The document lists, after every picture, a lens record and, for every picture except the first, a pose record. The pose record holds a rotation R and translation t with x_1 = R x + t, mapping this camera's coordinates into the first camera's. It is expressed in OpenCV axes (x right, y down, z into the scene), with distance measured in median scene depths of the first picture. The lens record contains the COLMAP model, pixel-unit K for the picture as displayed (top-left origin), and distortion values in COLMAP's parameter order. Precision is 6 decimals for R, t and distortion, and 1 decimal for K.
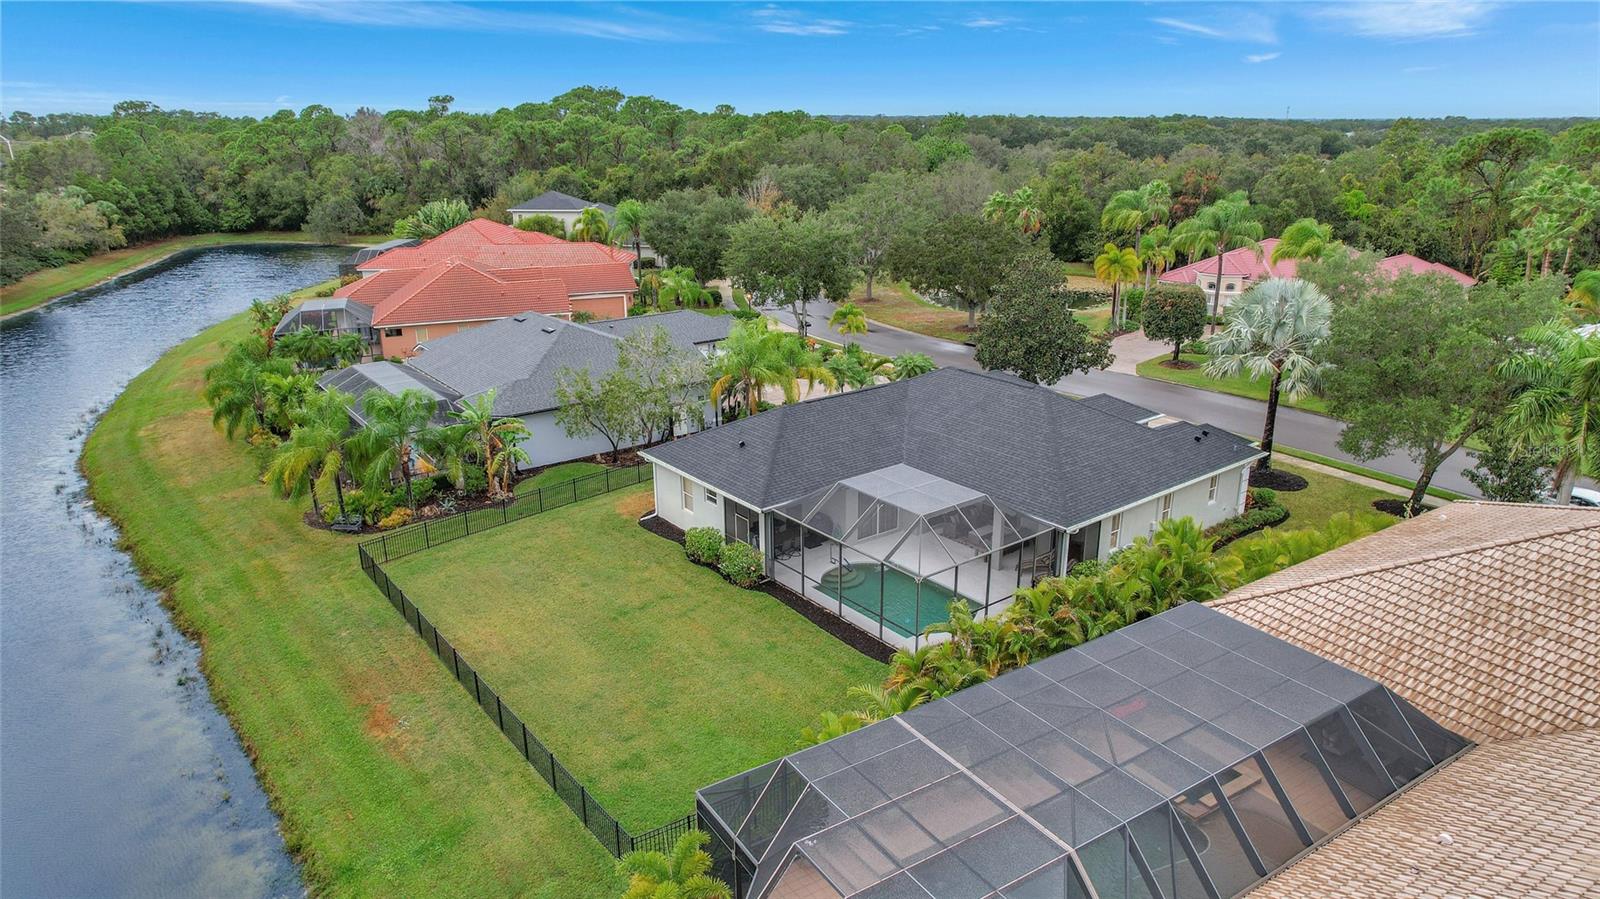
lens RADIAL K [[1097.6, 0, 796.9], [0, 1097.6, 479.8], [0, 0, 1]] dist [-0.049764, 0.000081]
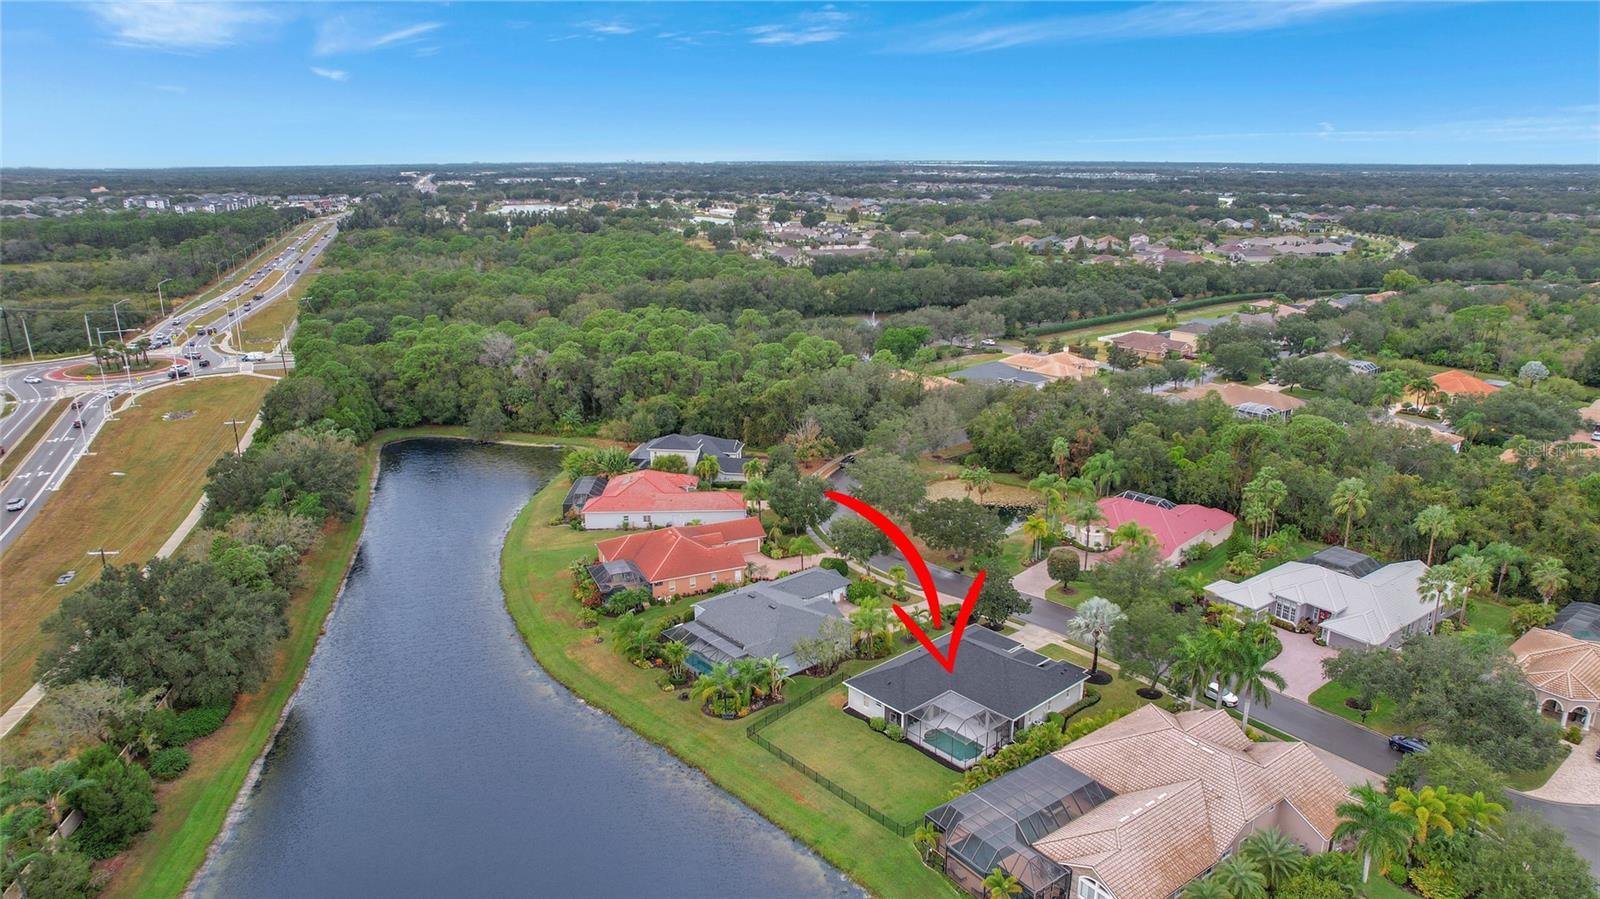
lens RADIAL K [[1107.4, 0, 800.0], [0, 1107.4, 449.5], [0, 0, 1]] dist [-0.061432, -0.000629]
pose [[0.998247, -0.015782, 0.057043, -0.396820], [0.019136, 0.998090, -0.058735, -0.429872], [-0.056007, 0.059723, 0.996643, -1.612461]]
